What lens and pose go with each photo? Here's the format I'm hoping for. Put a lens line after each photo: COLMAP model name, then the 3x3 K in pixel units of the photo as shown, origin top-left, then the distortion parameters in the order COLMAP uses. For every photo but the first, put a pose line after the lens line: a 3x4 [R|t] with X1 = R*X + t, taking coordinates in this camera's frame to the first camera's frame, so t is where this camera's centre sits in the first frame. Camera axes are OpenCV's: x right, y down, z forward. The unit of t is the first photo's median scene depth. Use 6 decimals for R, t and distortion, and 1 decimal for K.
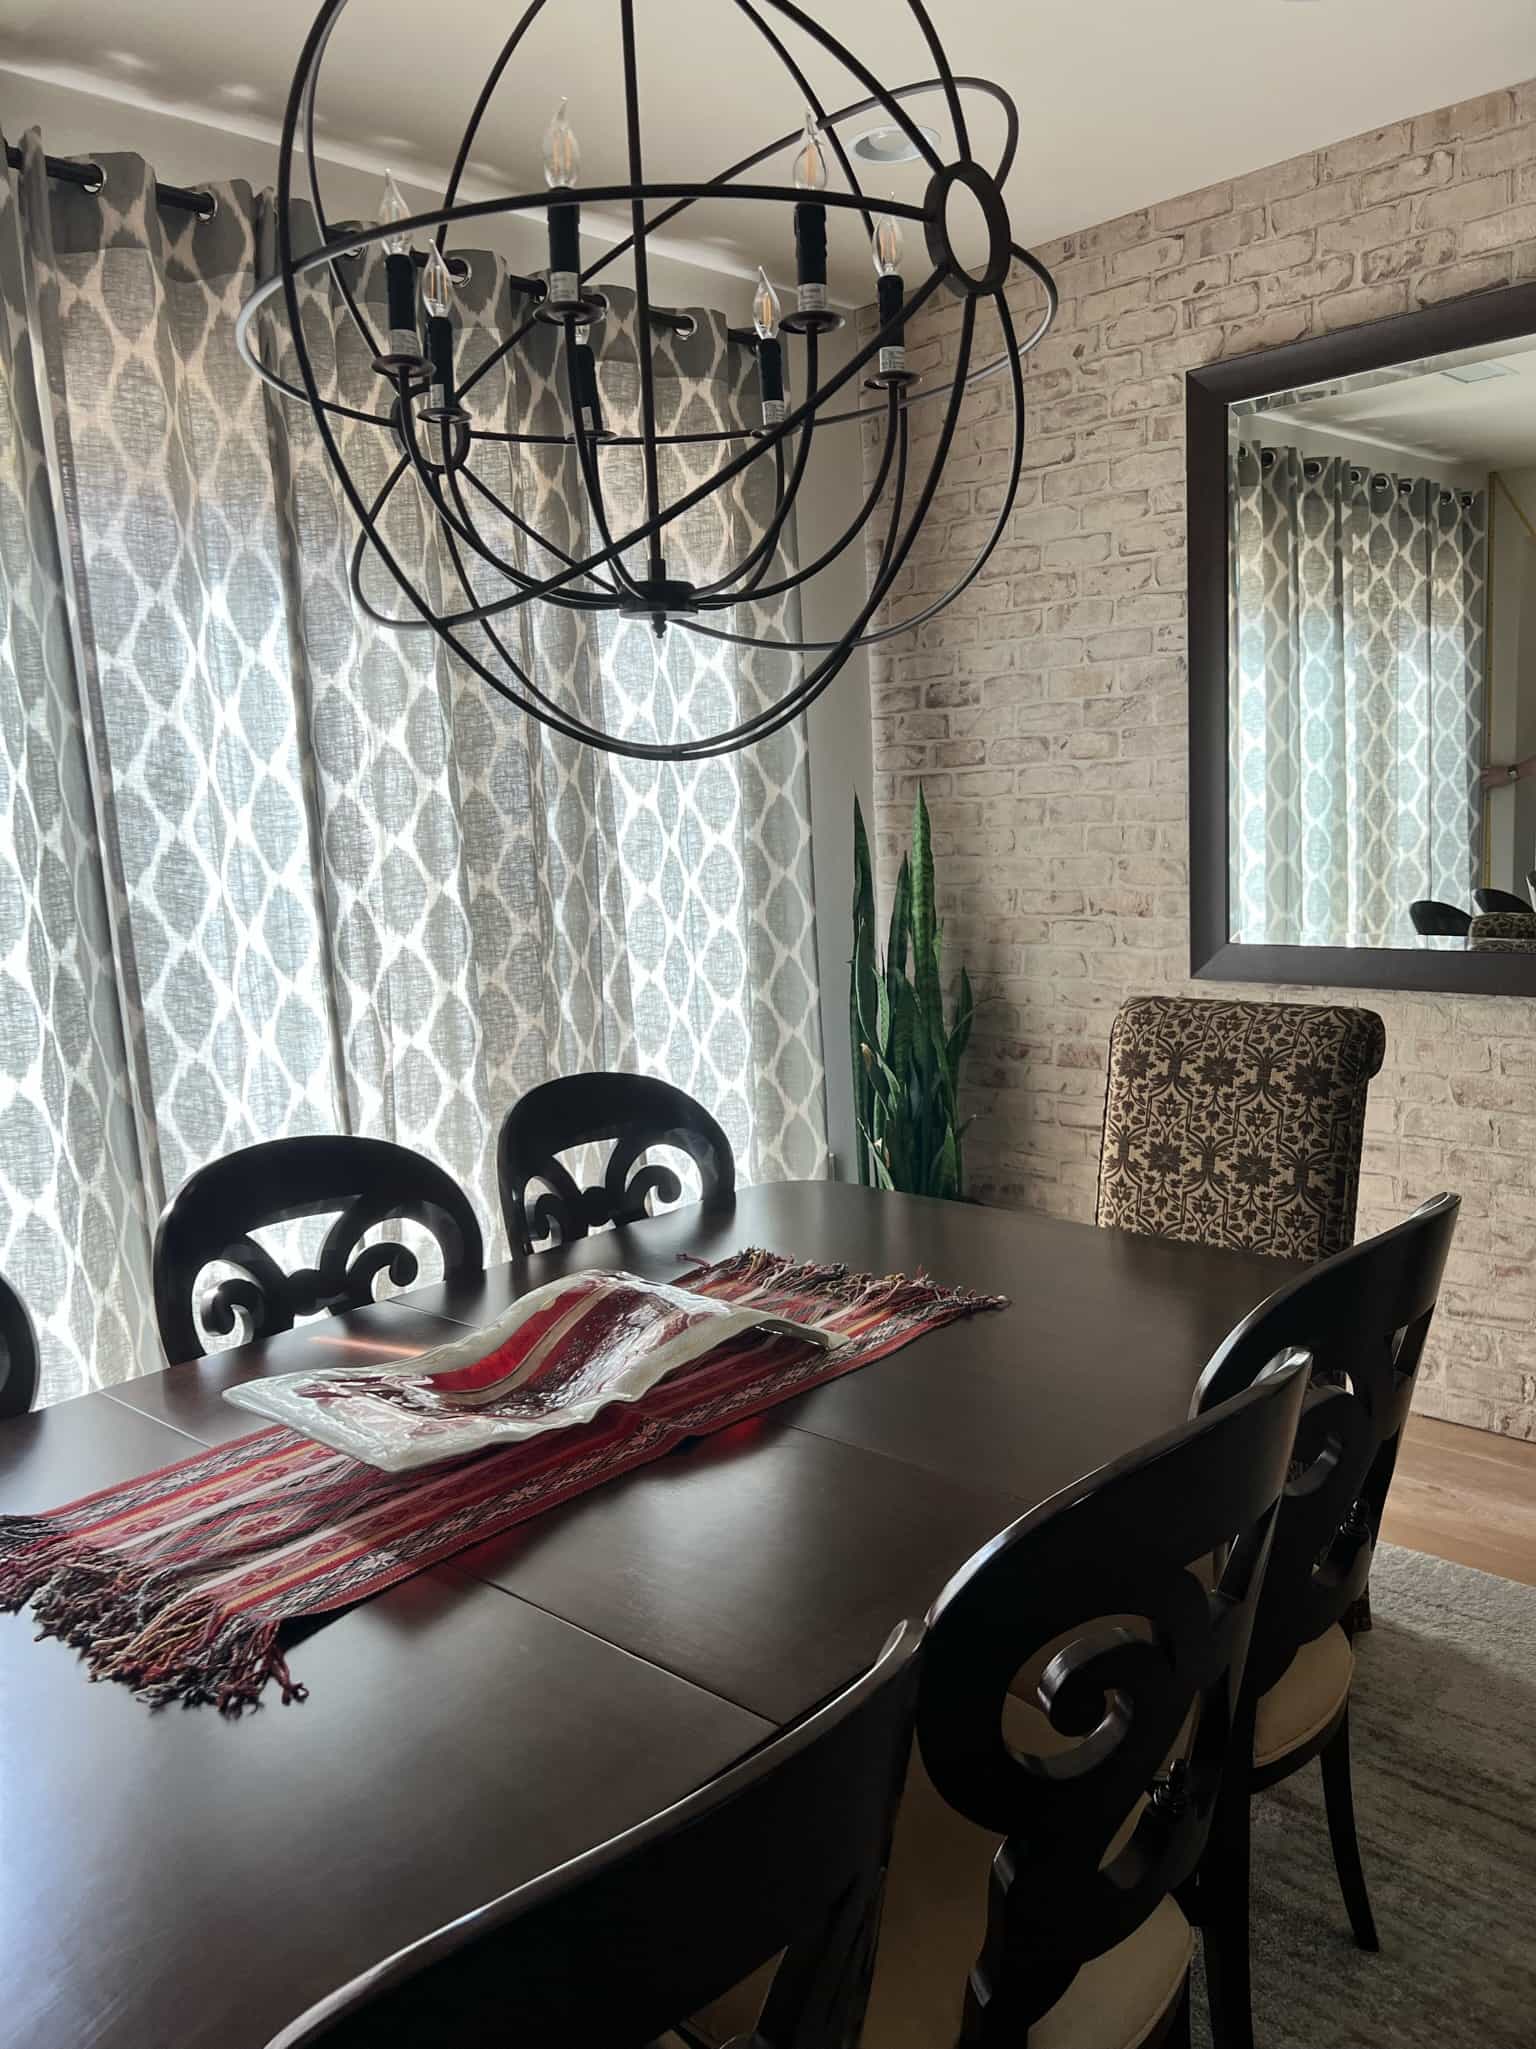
lens RADIAL K [[1475.5, 0, 850.7], [0, 1475.5, 1048.9], [0, 0, 1]] dist [0.119820, -0.127266]
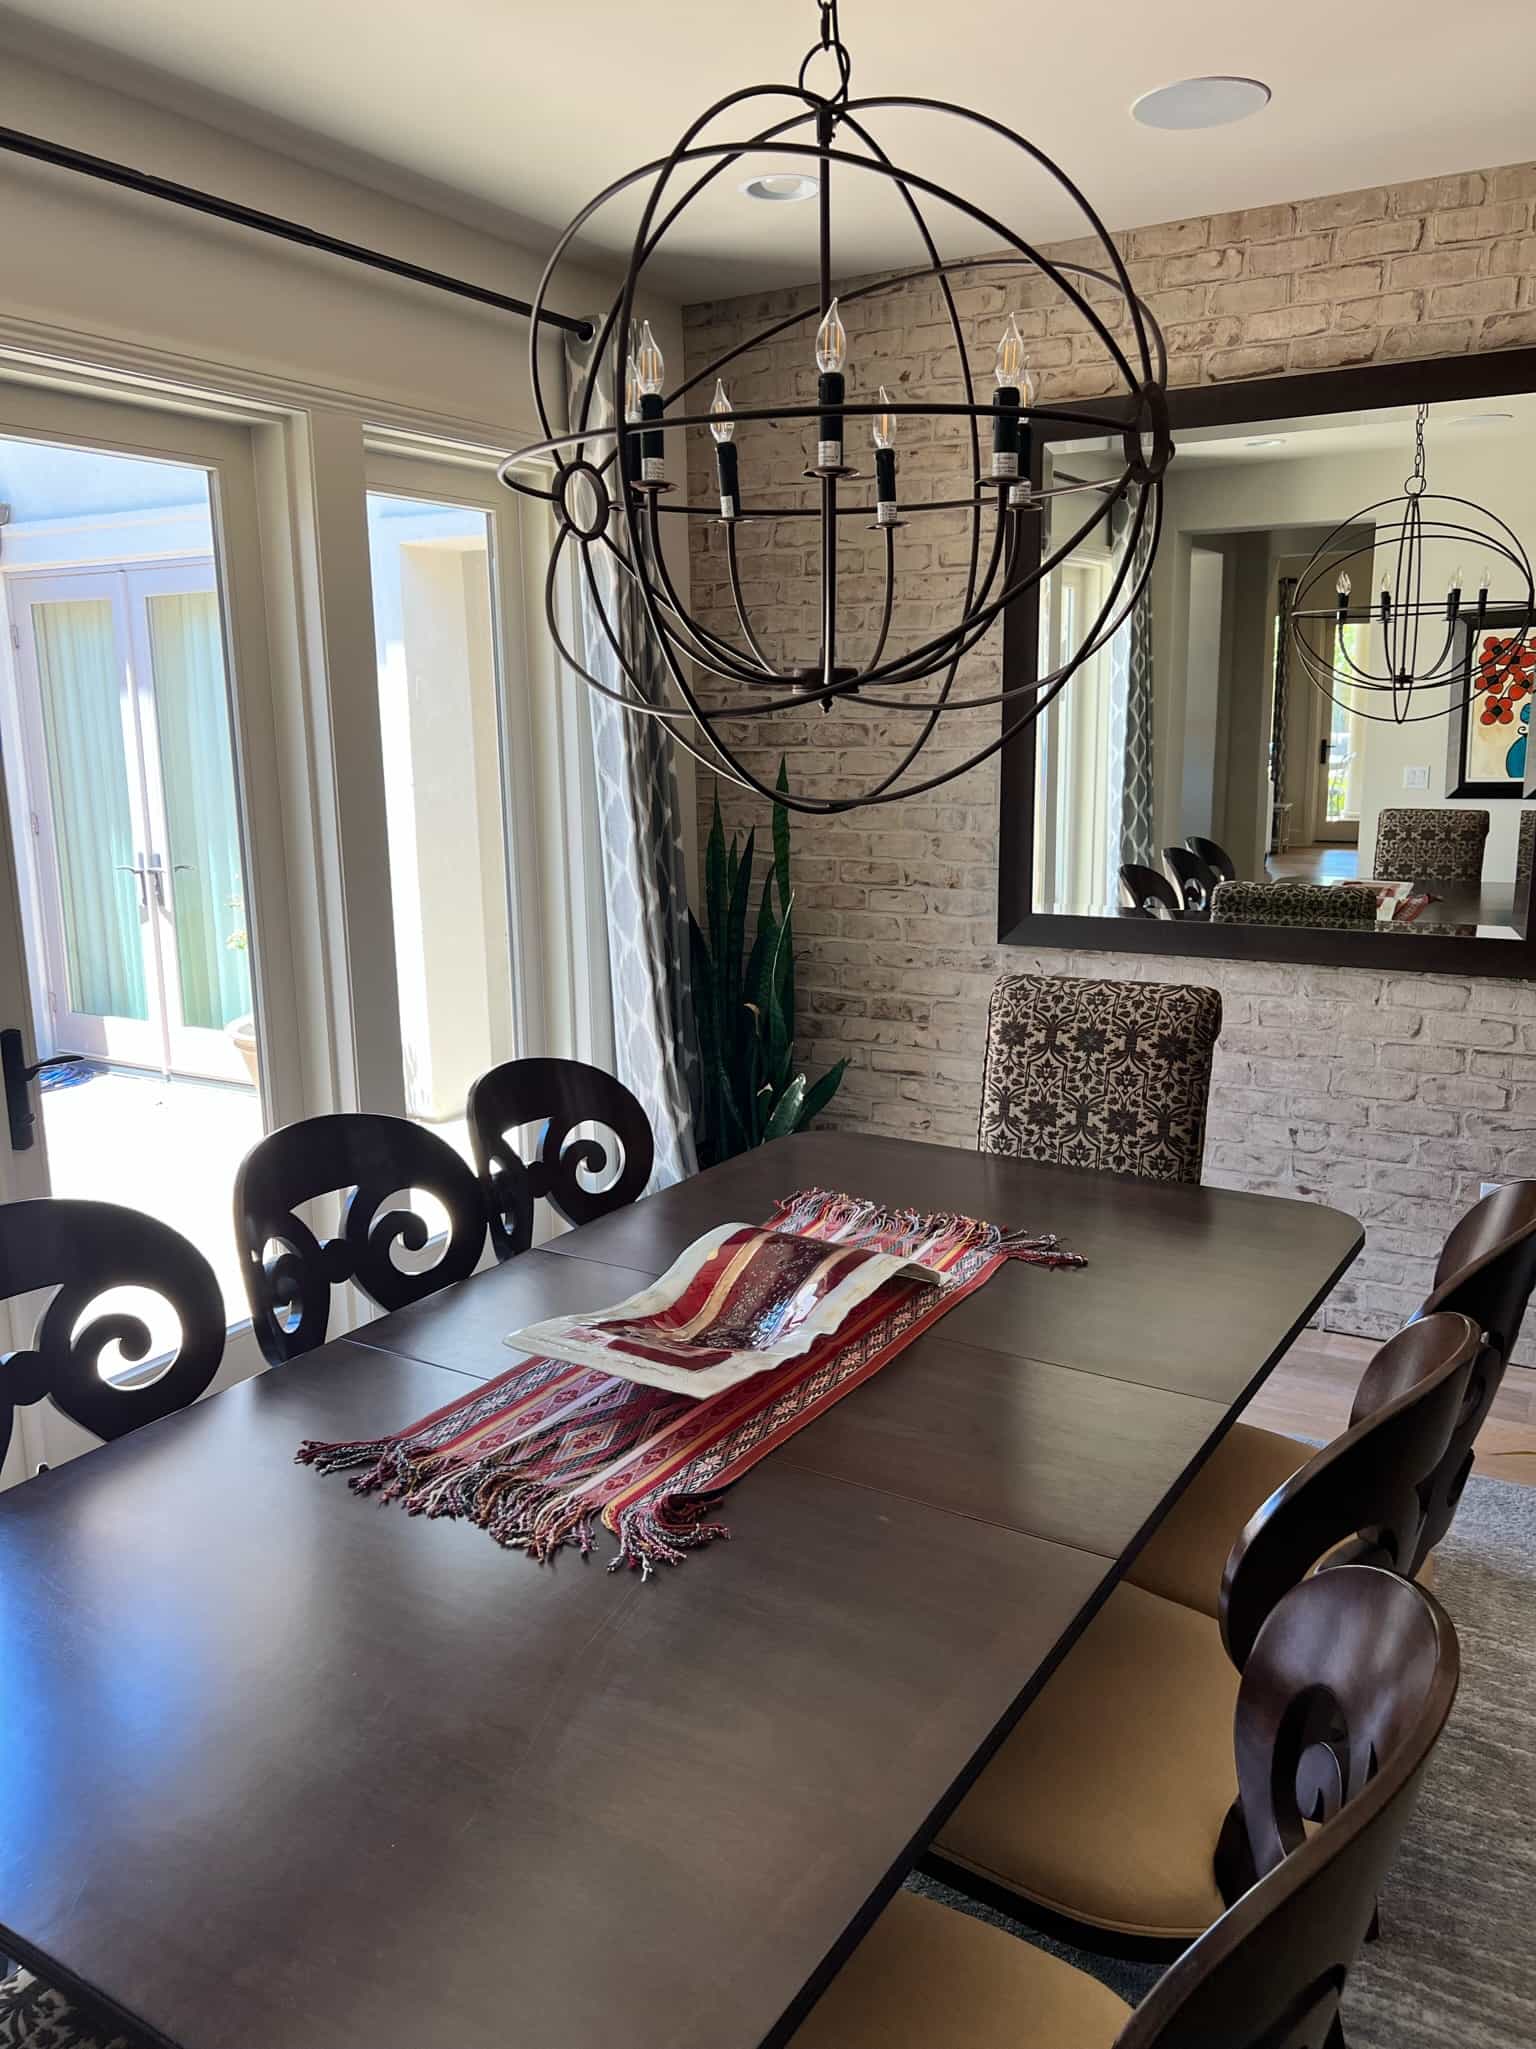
lens RADIAL K [[1584.2, 0, 774.7], [0, 1584.2, 1035.9], [0, 0, 1]] dist [0.079562, -0.085622]
pose [[0.971386, -0.014546, 0.237063, -0.294800], [0.005187, 0.999184, 0.040052, -0.039891], [-0.237452, -0.037676, 0.970668, -0.168593]]
